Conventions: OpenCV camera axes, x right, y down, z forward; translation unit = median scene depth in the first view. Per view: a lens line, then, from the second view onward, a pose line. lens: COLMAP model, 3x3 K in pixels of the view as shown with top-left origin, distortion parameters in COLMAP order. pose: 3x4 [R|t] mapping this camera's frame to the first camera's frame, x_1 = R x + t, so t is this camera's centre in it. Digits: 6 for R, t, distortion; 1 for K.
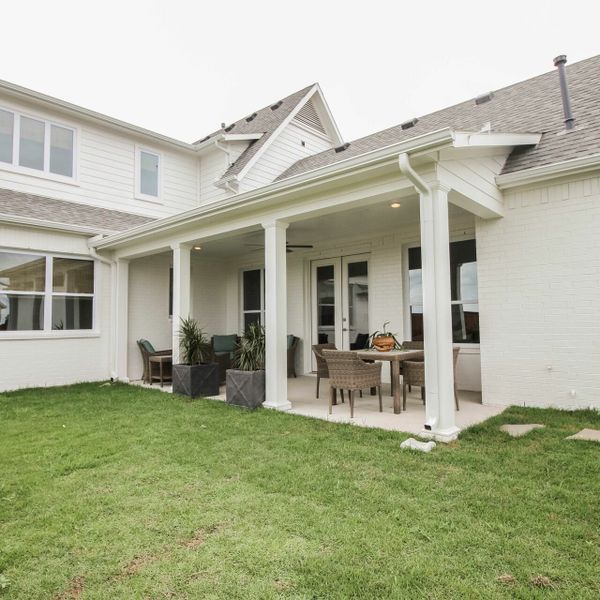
lens RADIAL K [[432.0, 0, 300.2], [0, 432.0, 299.7], [0, 0, 1]] dist [-0.024475, -0.000624]
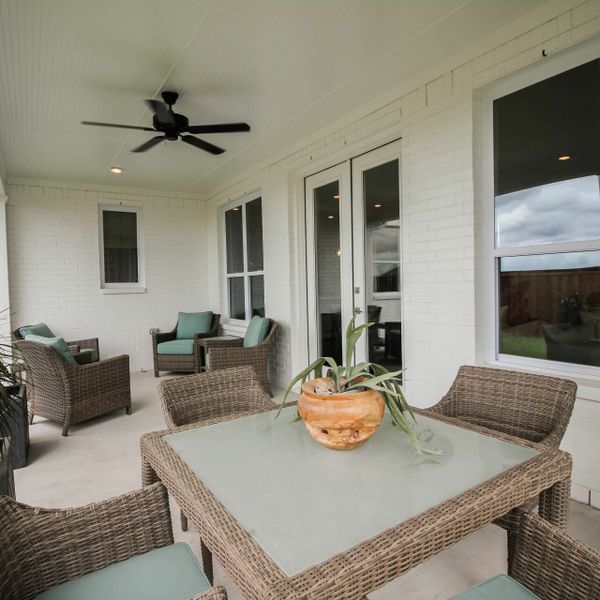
lens RADIAL K [[412.2, 0, 298.9], [0, 412.2, 299.2], [0, 0, 1]] dist [0.001666, 0.000912]
pose [[0.963463, -0.002388, -0.267830, 0.153329], [0.028401, 0.995234, 0.093293, 0.010370], [0.266330, -0.097491, 0.958939, 0.498646]]
